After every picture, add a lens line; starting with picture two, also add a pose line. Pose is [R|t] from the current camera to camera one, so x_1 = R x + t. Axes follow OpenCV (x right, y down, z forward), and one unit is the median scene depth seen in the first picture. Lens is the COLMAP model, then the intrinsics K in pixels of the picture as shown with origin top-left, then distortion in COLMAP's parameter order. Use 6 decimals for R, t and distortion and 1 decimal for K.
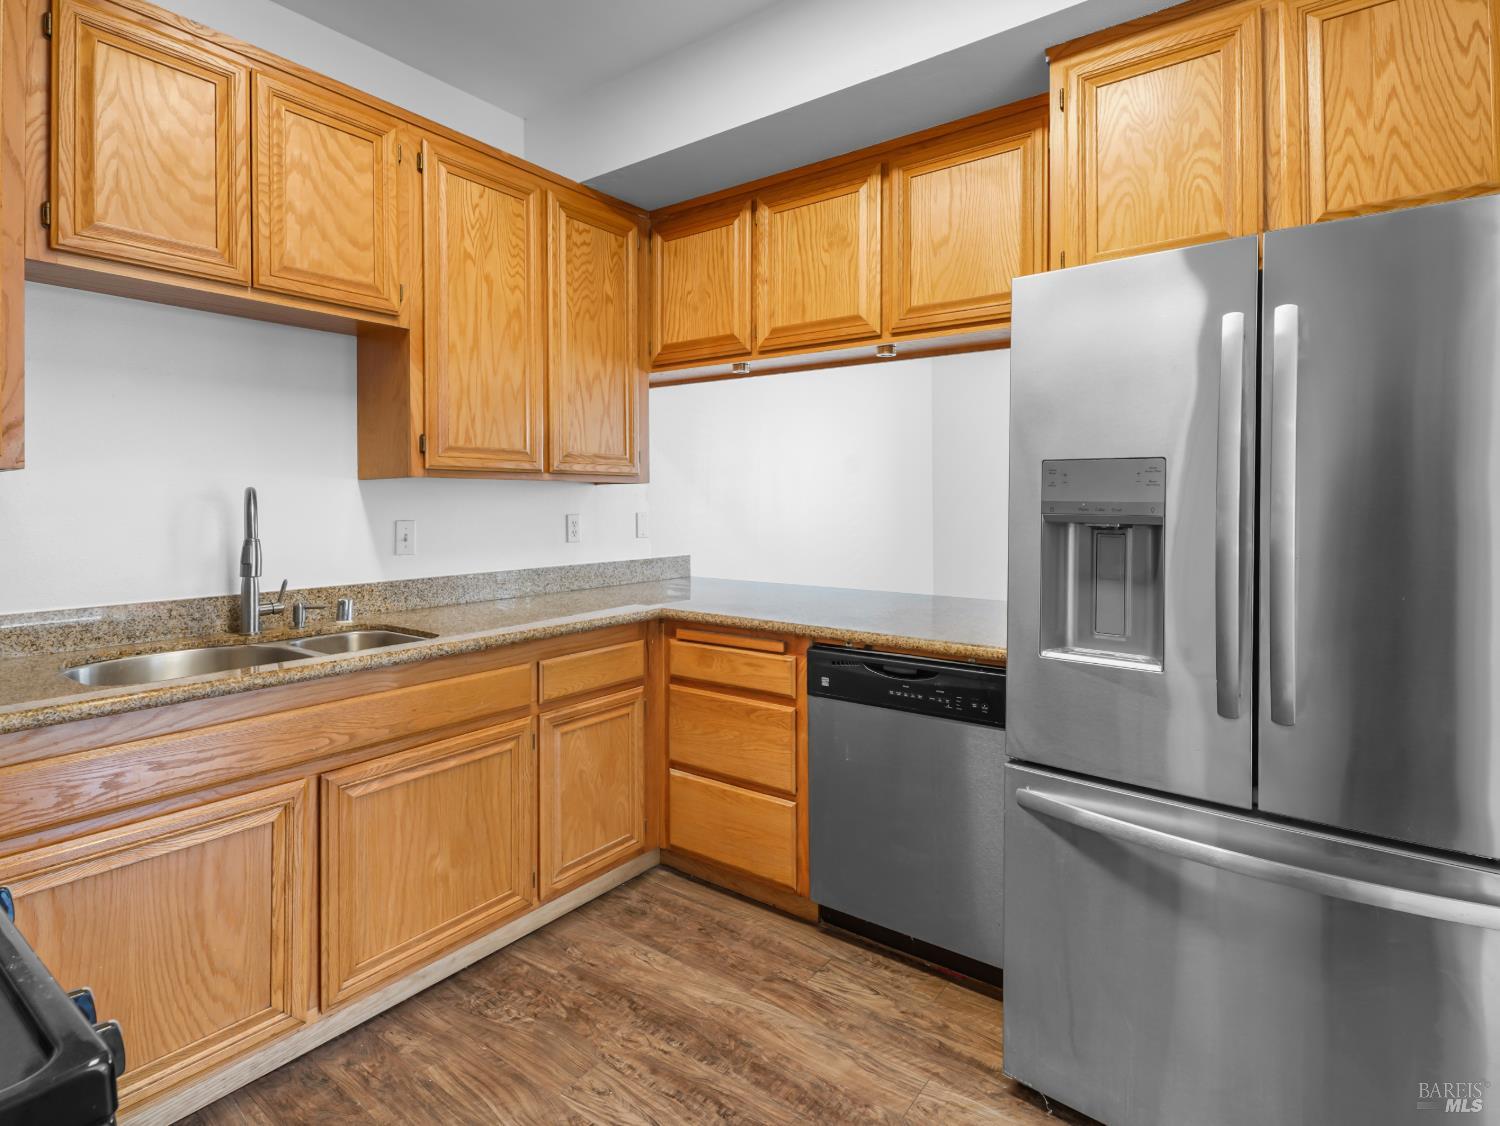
lens RADIAL K [[782.5, 0, 762.4], [0, 782.5, 498.9], [0, 0, 1]] dist [0.009654, -0.008291]
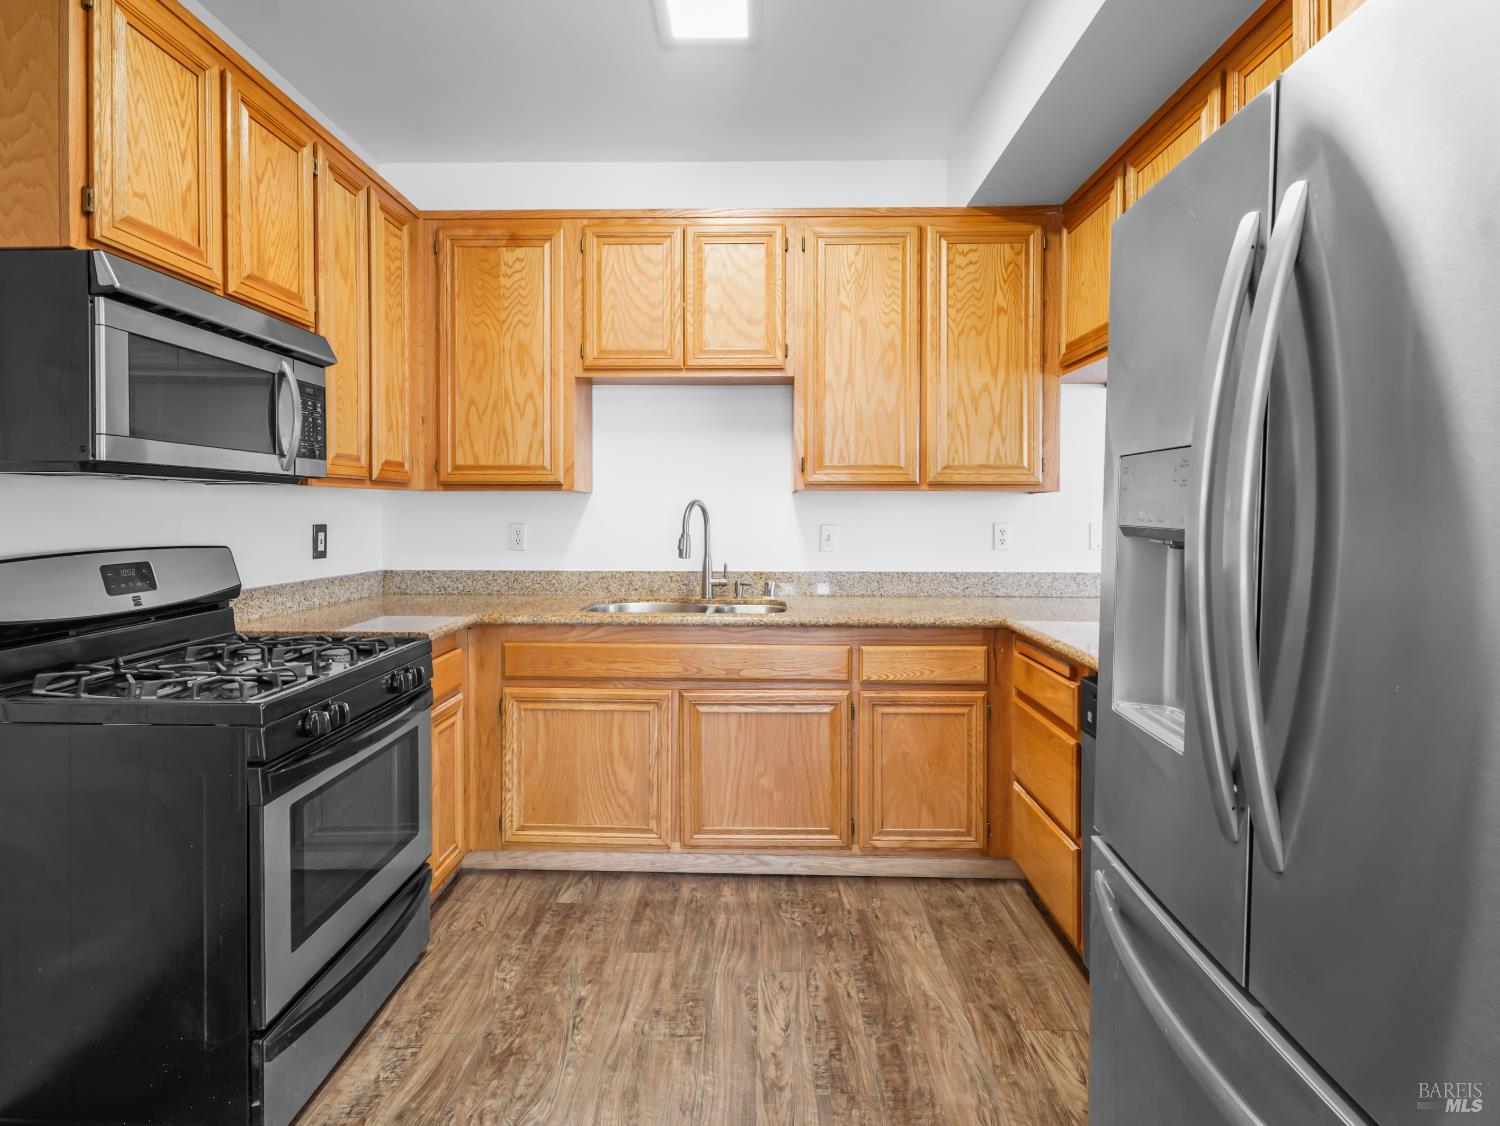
lens RADIAL K [[782.5, 0, 745.3], [0, 782.5, 523.4], [0, 0, 1]] dist [0.009654, -0.008291]
pose [[0.570958, 0.015787, -0.820828, 0.591958], [-0.002101, 0.999840, 0.017769, 0.003566], [0.820977, -0.008421, 0.570899, 0.197462]]
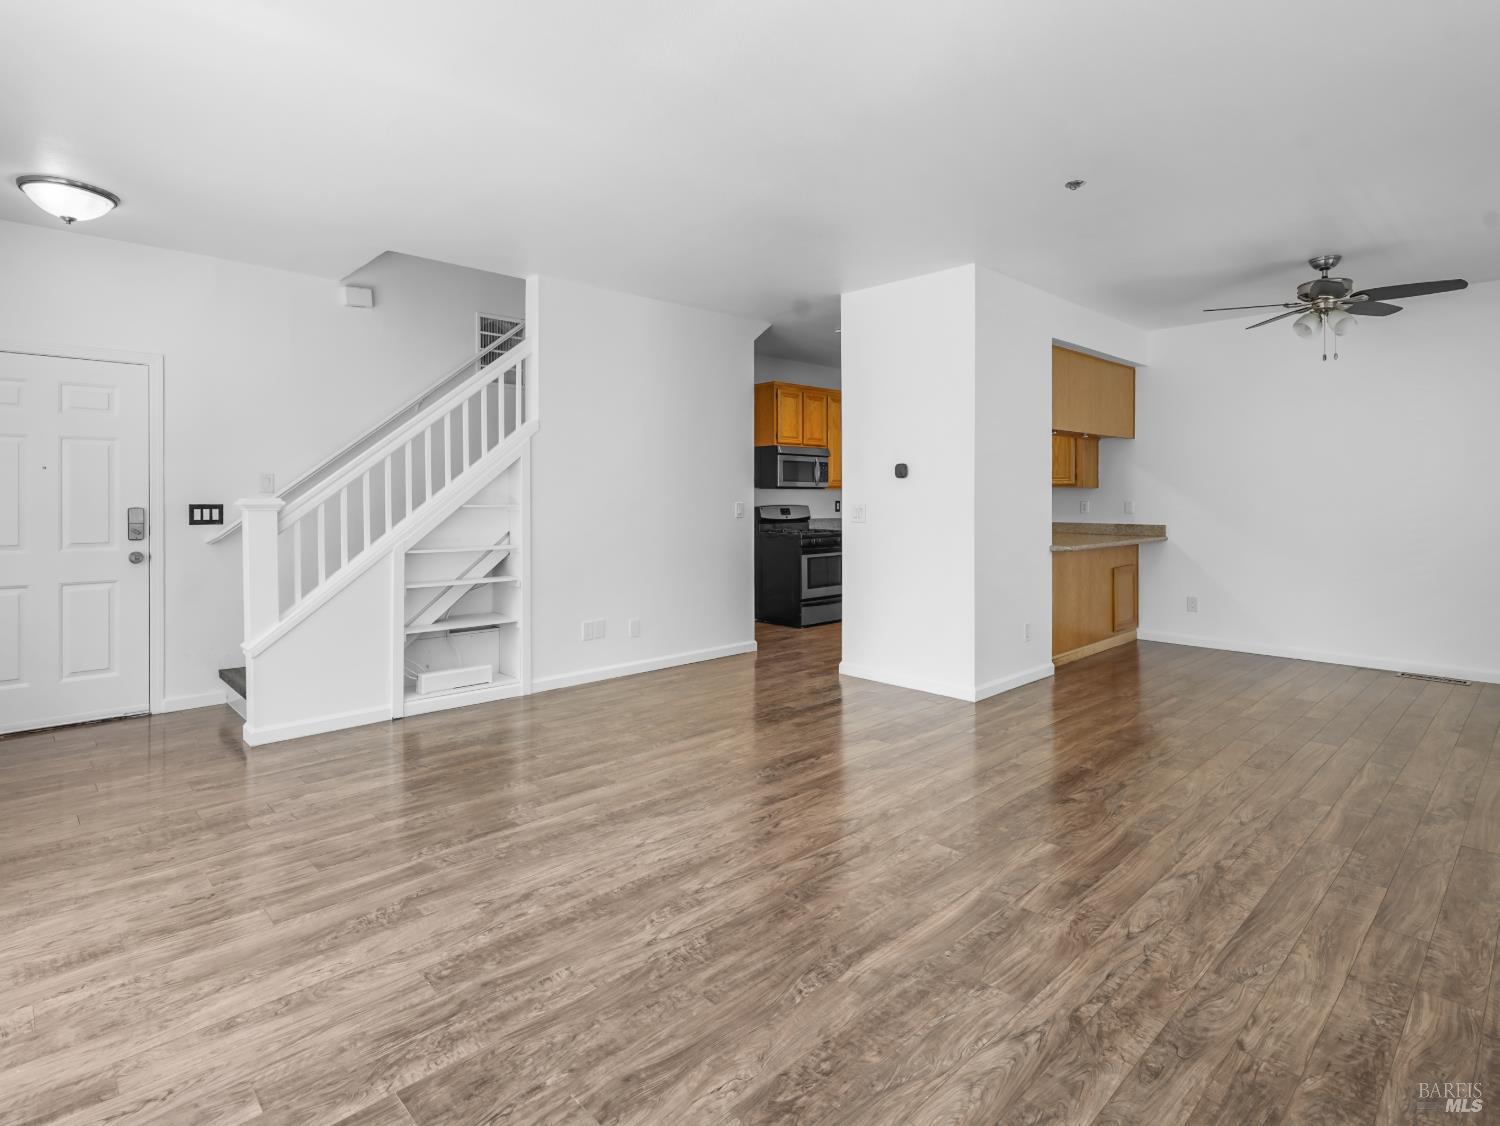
lens RADIAL K [[782.5, 0, 734.2], [0, 782.5, 527.4], [0, 0, 1]] dist [0.009654, -0.008291]
pose [[-0.187368, 0.042260, -0.981380, 1.634926], [0.005104, 0.999103, 0.042049, 0.000609], [0.982276, 0.002870, -0.187416, 0.355097]]
